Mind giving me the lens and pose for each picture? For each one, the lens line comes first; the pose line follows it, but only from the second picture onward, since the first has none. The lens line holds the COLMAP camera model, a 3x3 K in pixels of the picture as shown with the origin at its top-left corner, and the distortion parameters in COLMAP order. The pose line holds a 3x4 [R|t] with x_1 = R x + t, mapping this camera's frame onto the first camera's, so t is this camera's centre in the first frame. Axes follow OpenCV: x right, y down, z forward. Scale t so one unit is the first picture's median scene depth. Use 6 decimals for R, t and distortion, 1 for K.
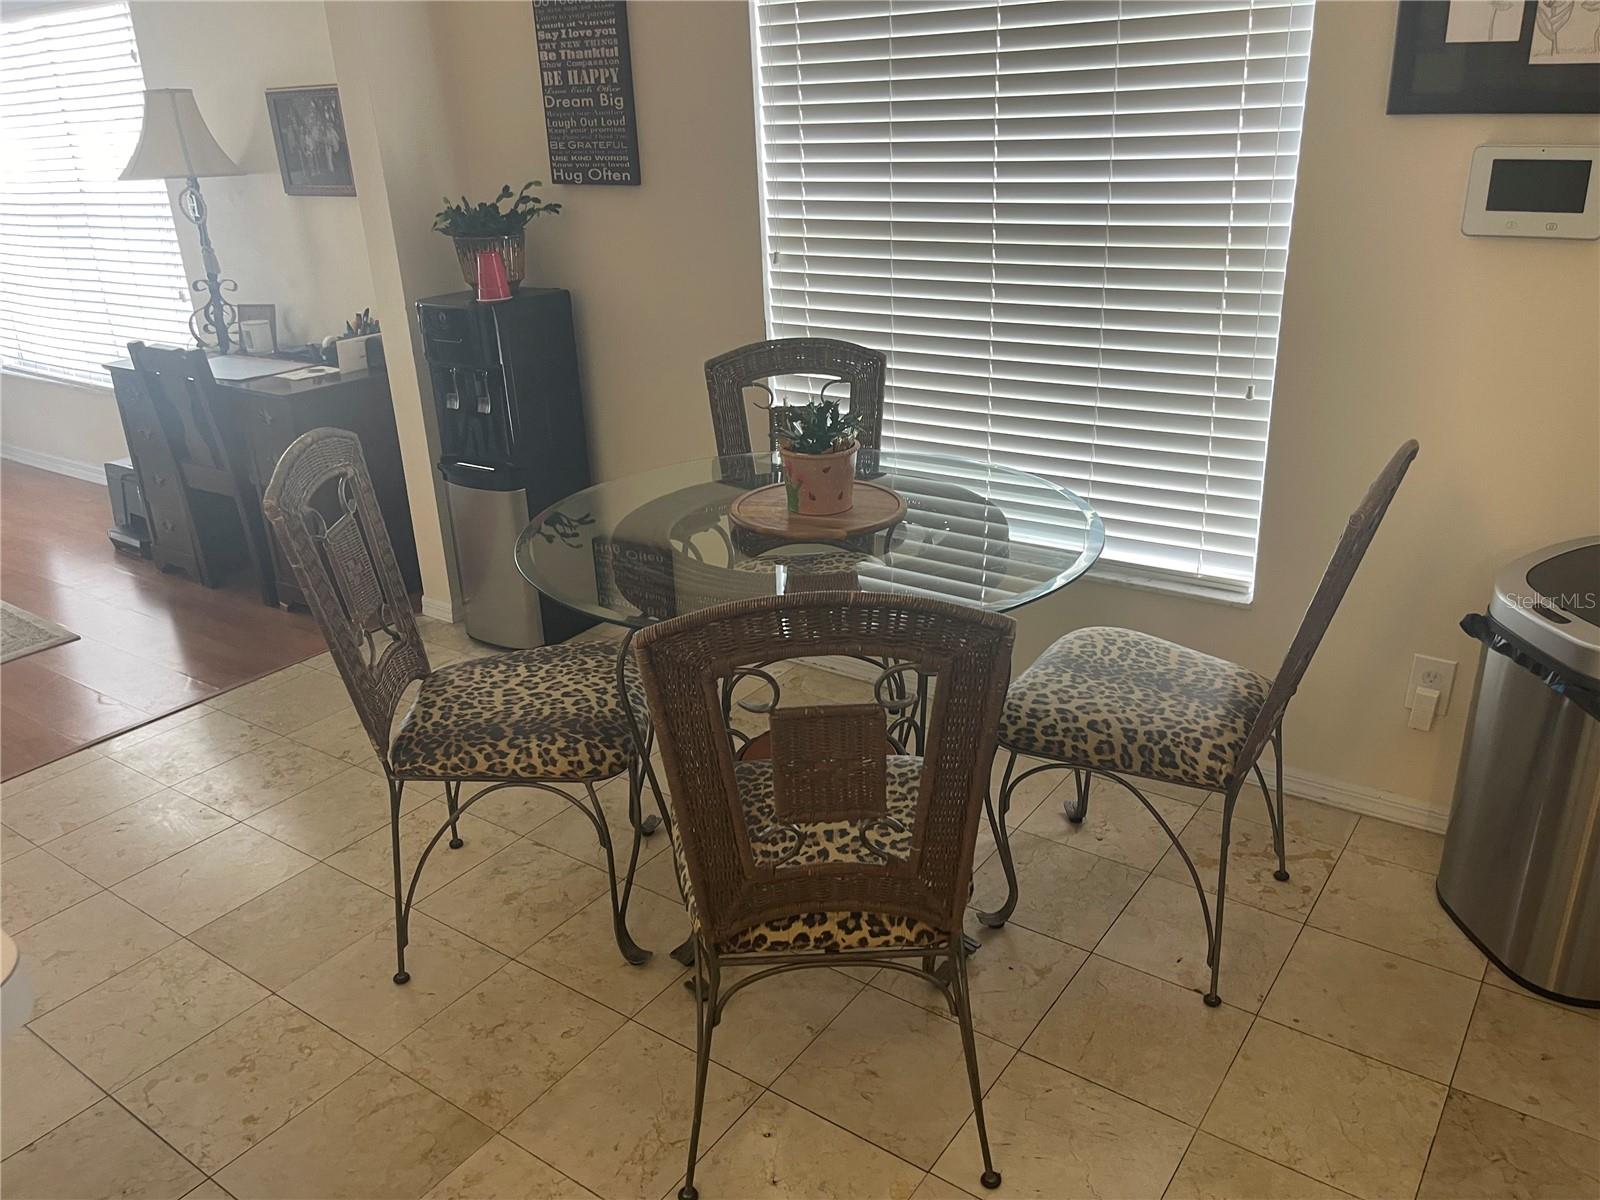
lens RADIAL K [[1219.9, 0, 800.0], [0, 1219.9, 600.0], [0, 0, 1]] dist [0.105726, -0.147542]
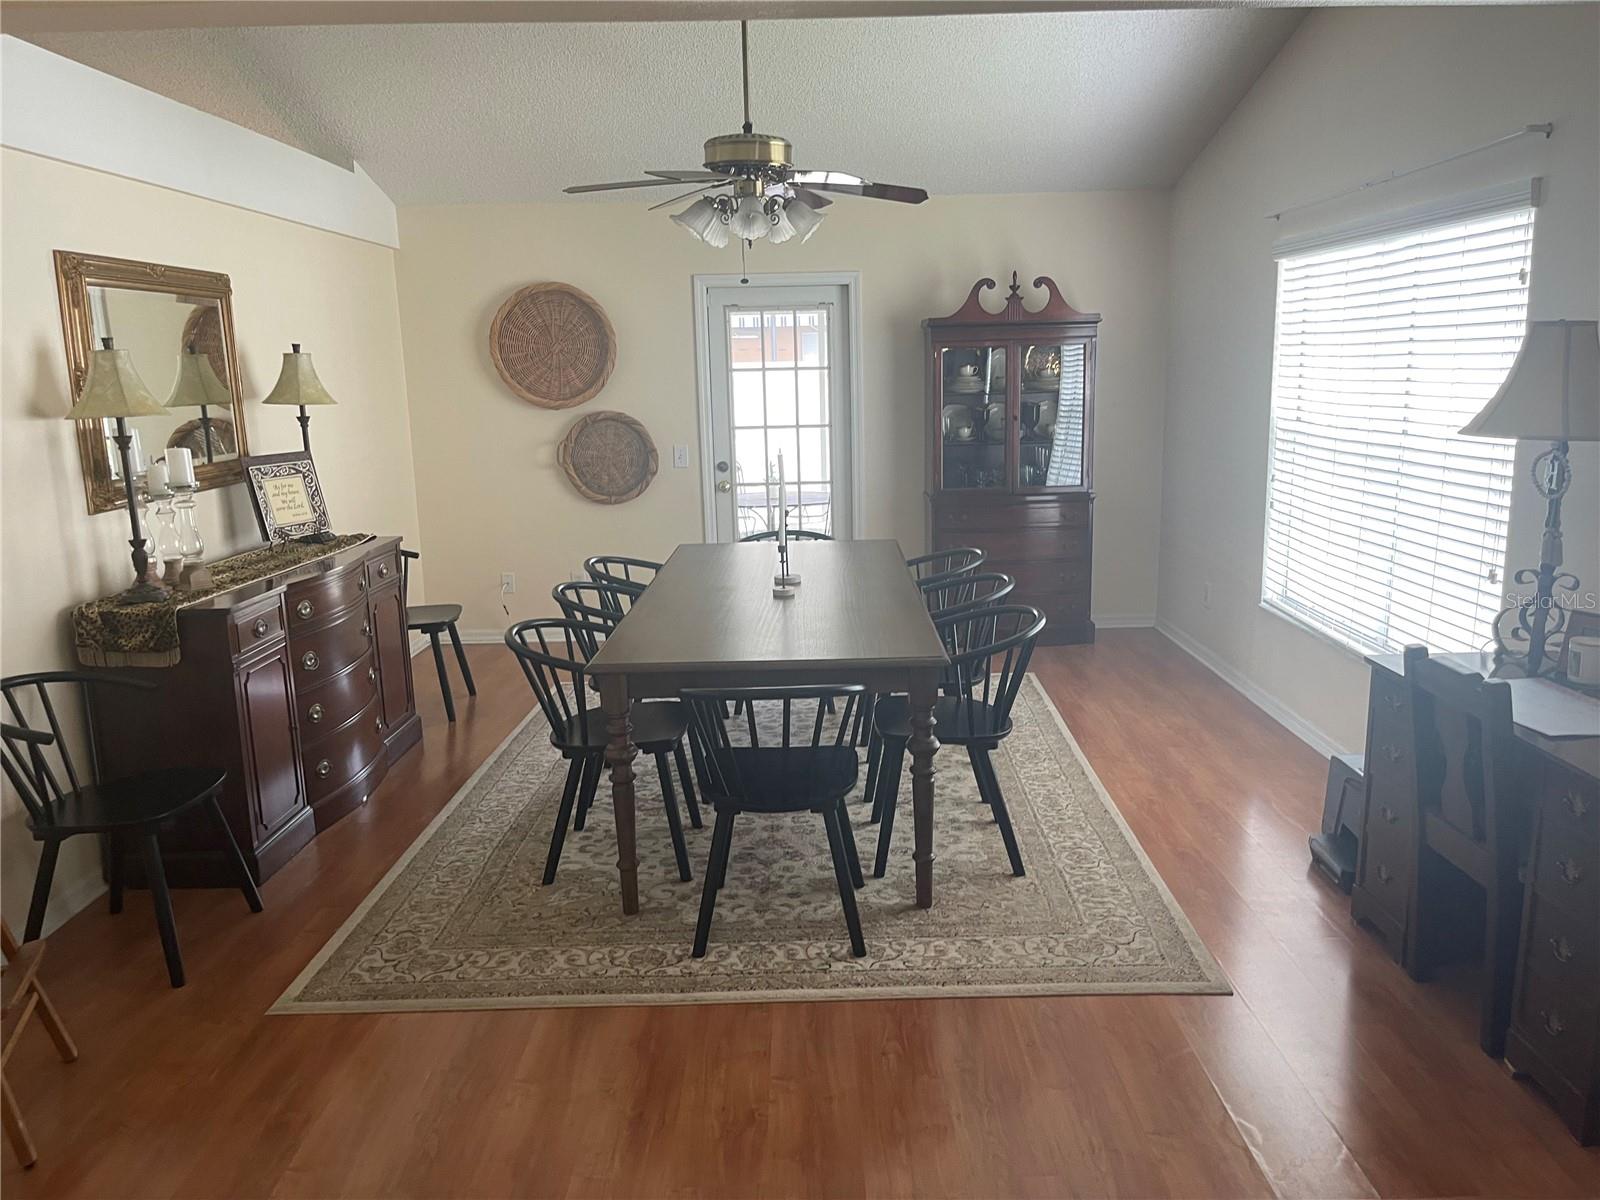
lens RADIAL K [[1219.9, 0, 800.0], [0, 1219.9, 600.0], [0, 0, 1]] dist [0.105726, -0.147542]
pose [[0.581074, 0.180516, -0.793579, -0.149787], [-0.303143, 0.952931, -0.005203, -0.107096], [0.755287, 0.243591, 0.608445, 0.240136]]
